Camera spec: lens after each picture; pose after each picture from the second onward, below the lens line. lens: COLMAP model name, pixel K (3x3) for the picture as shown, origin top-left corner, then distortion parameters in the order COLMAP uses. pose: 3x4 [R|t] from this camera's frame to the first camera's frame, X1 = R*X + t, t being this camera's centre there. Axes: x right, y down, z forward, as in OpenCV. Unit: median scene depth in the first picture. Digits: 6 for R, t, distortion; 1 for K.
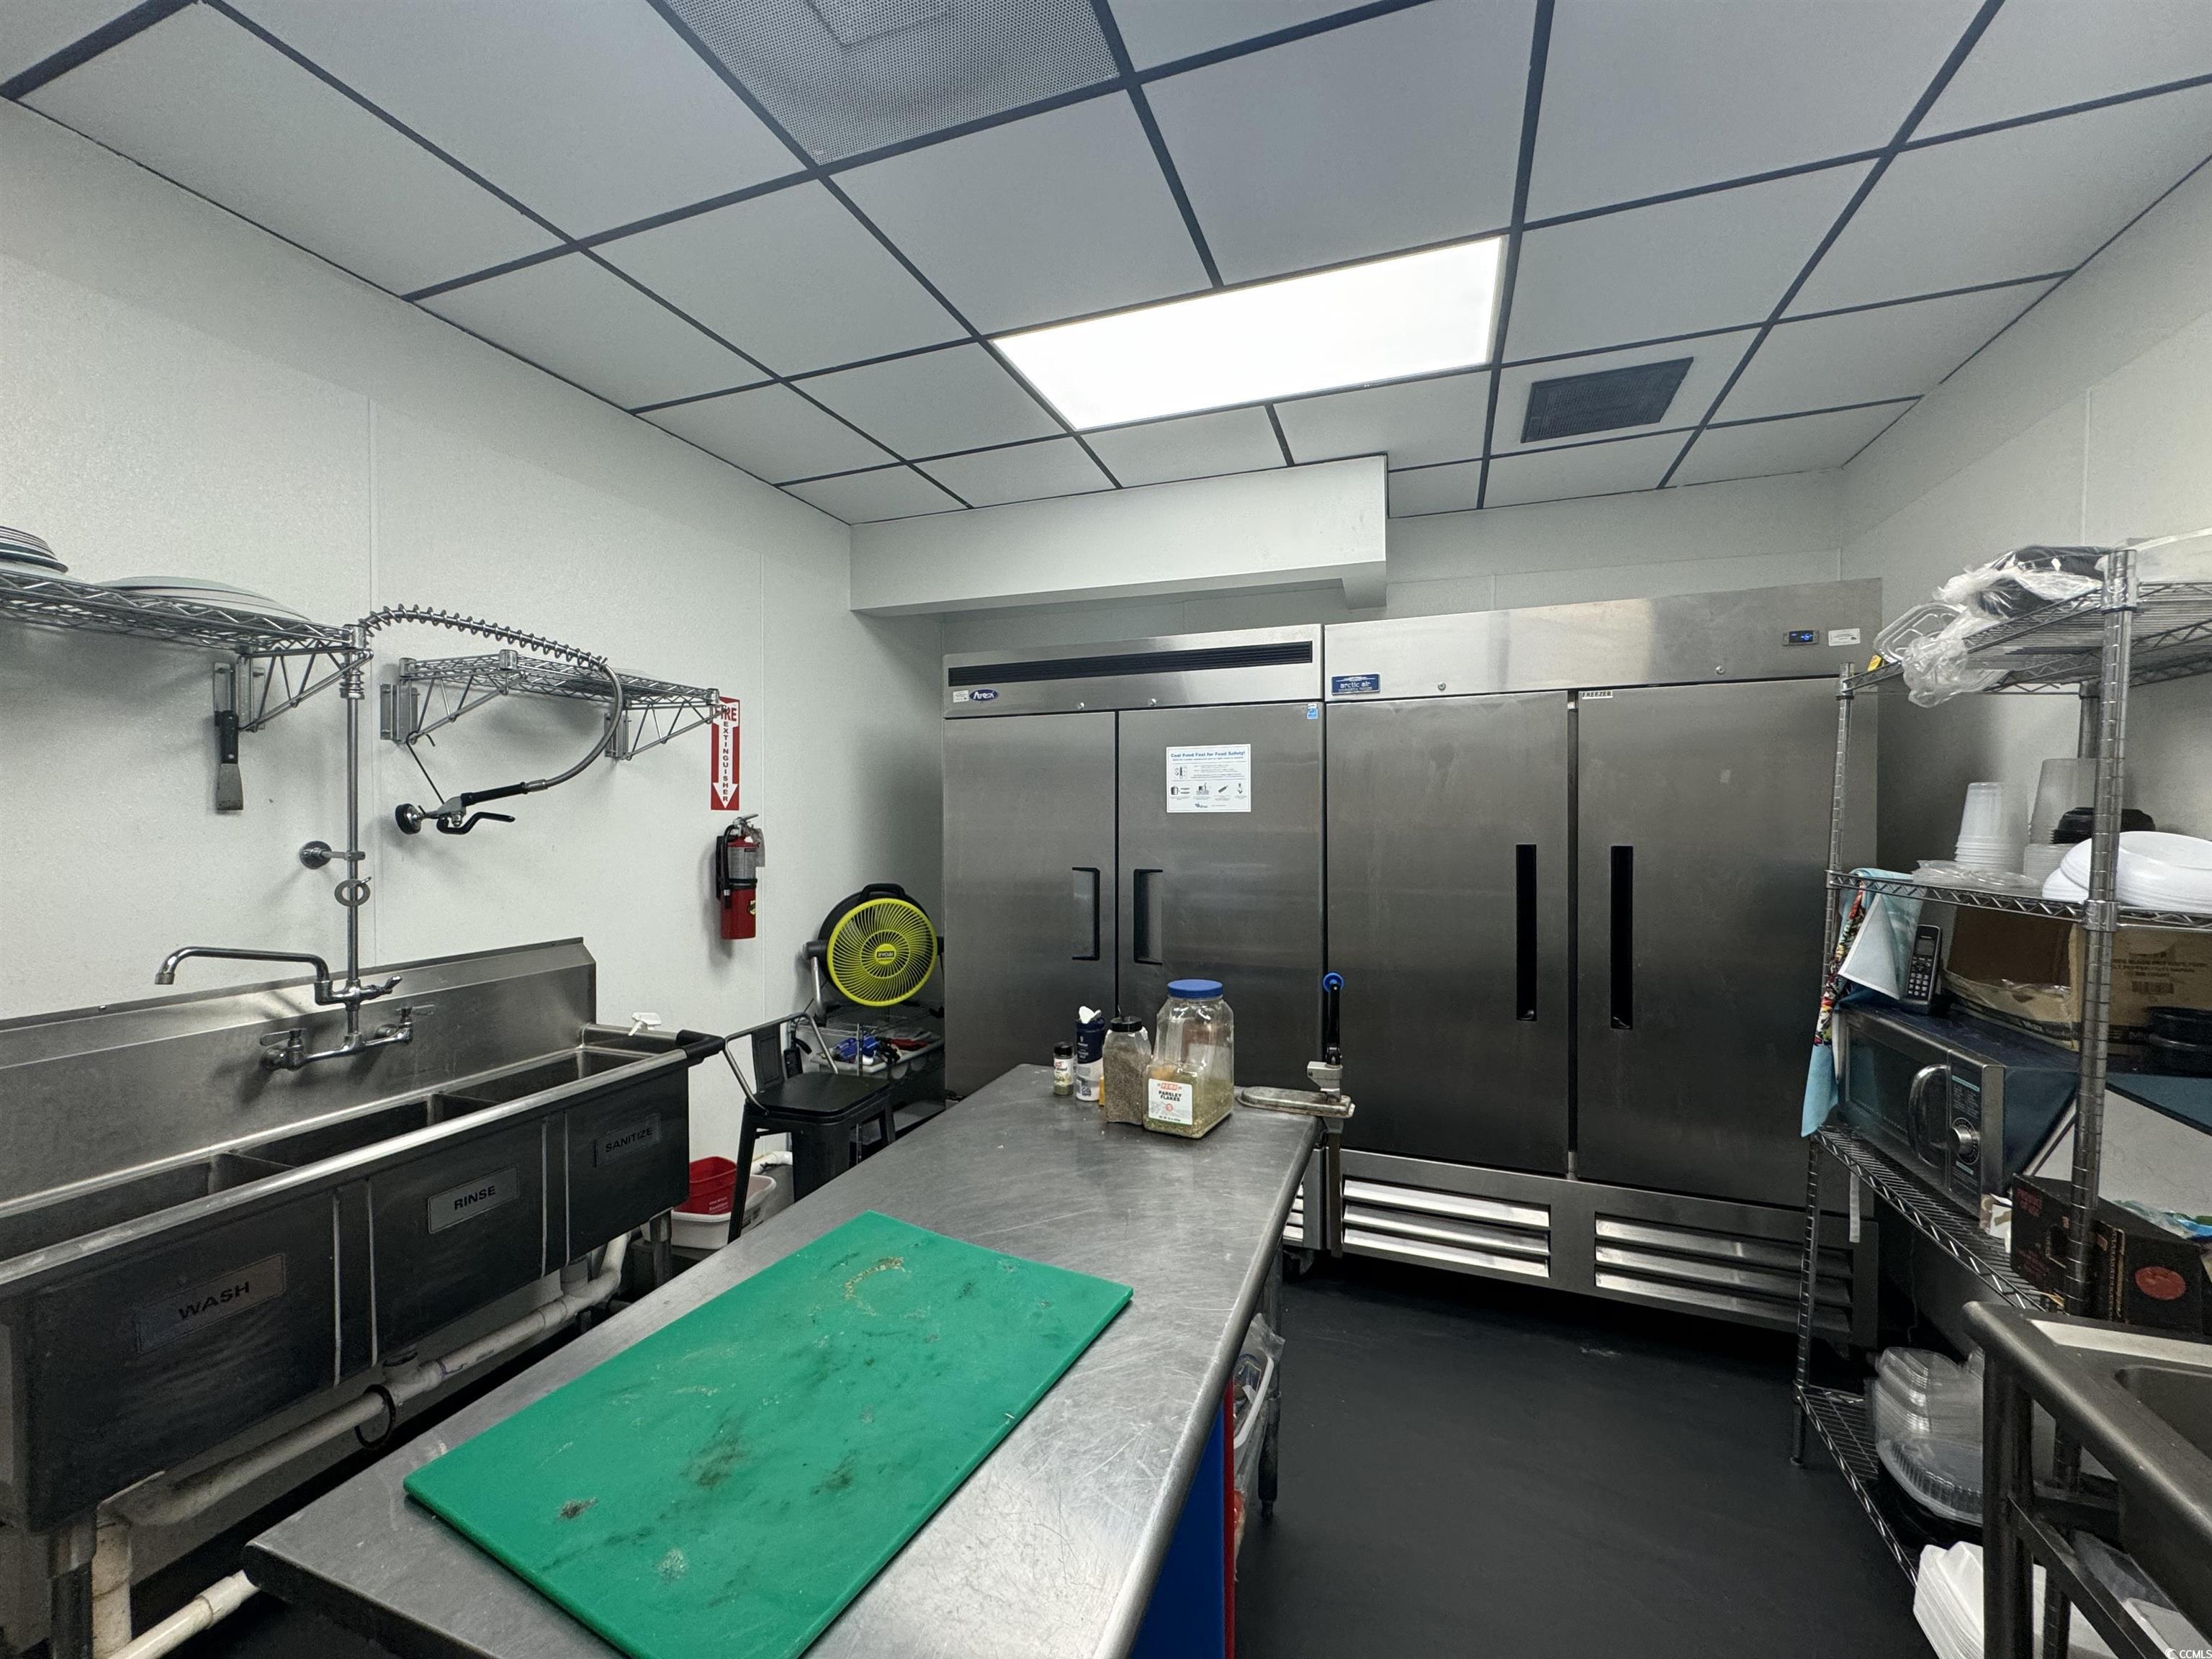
lens RADIAL K [[882.5, 0, 1106.9], [0, 882.5, 828.5], [0, 0, 1]] dist [-0.003398, 0.000960]
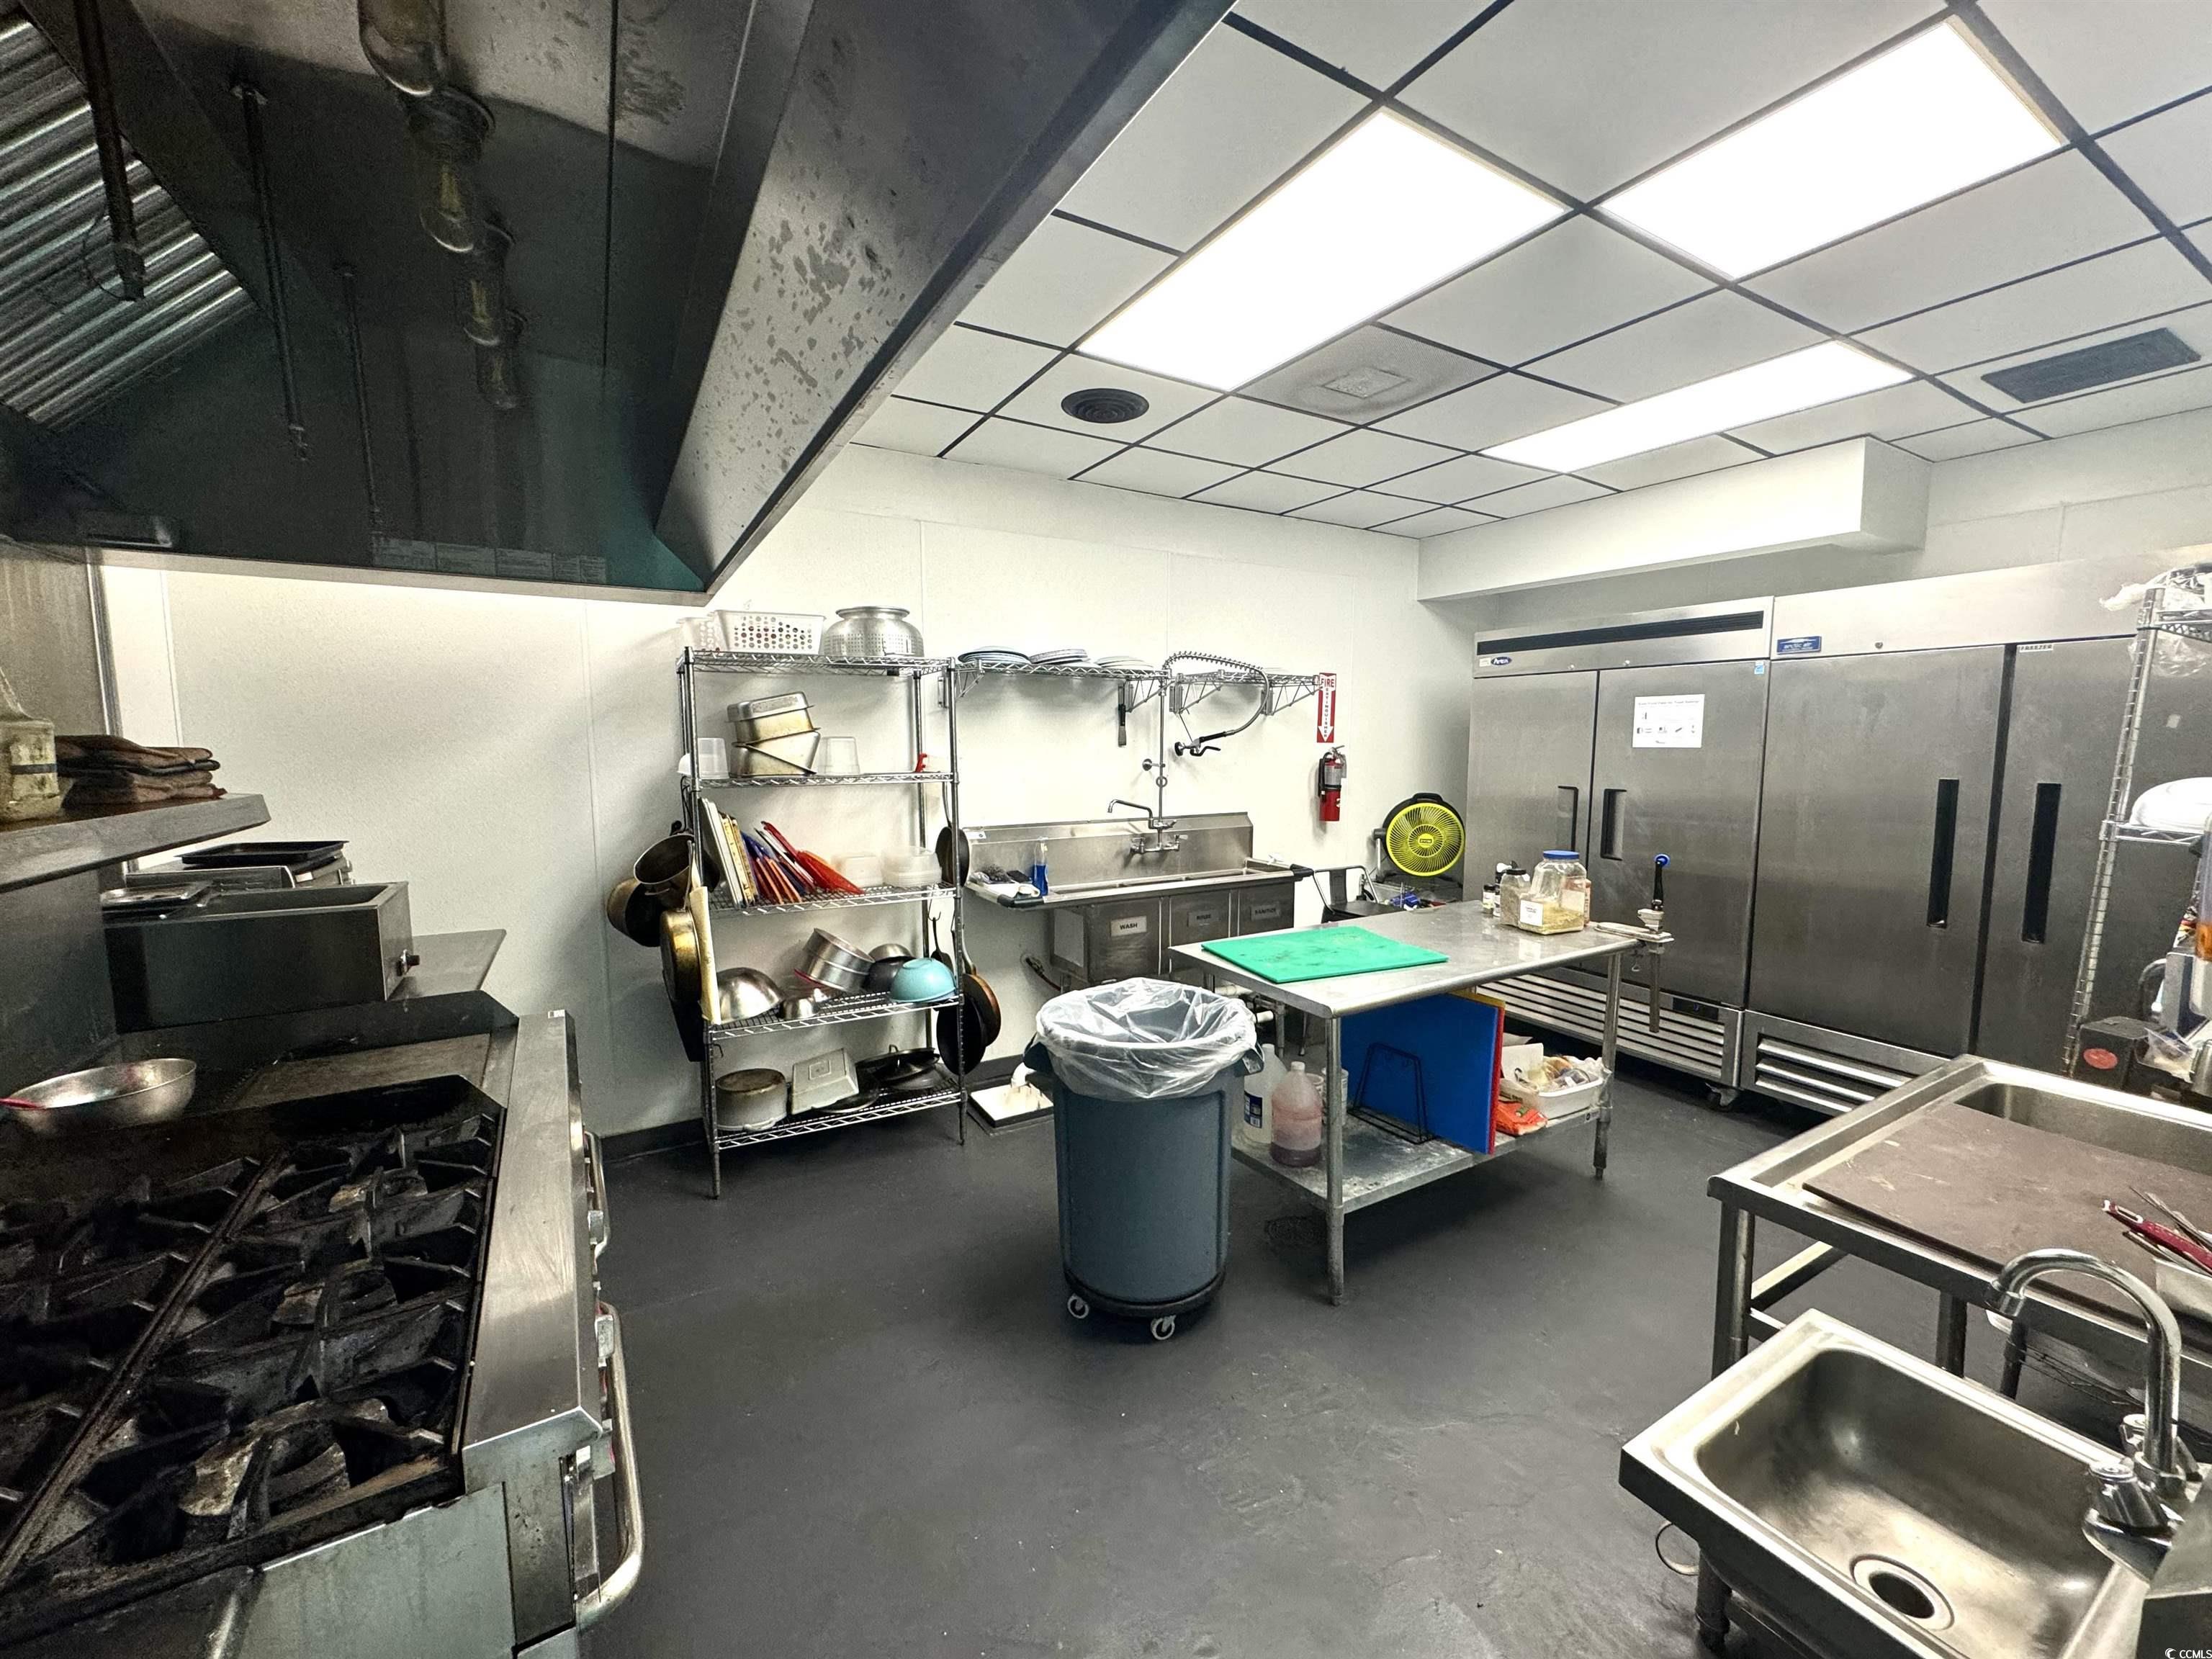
lens RADIAL K [[882.5, 0, 1108.1], [0, 882.5, 828.0], [0, 0, 1]] dist [-0.003398, 0.000960]
pose [[0.770011, 0.068454, -0.634348, 0.409473], [-0.011311, 0.995536, 0.093701, -0.016578], [0.637931, -0.064976, 0.767348, -0.700558]]
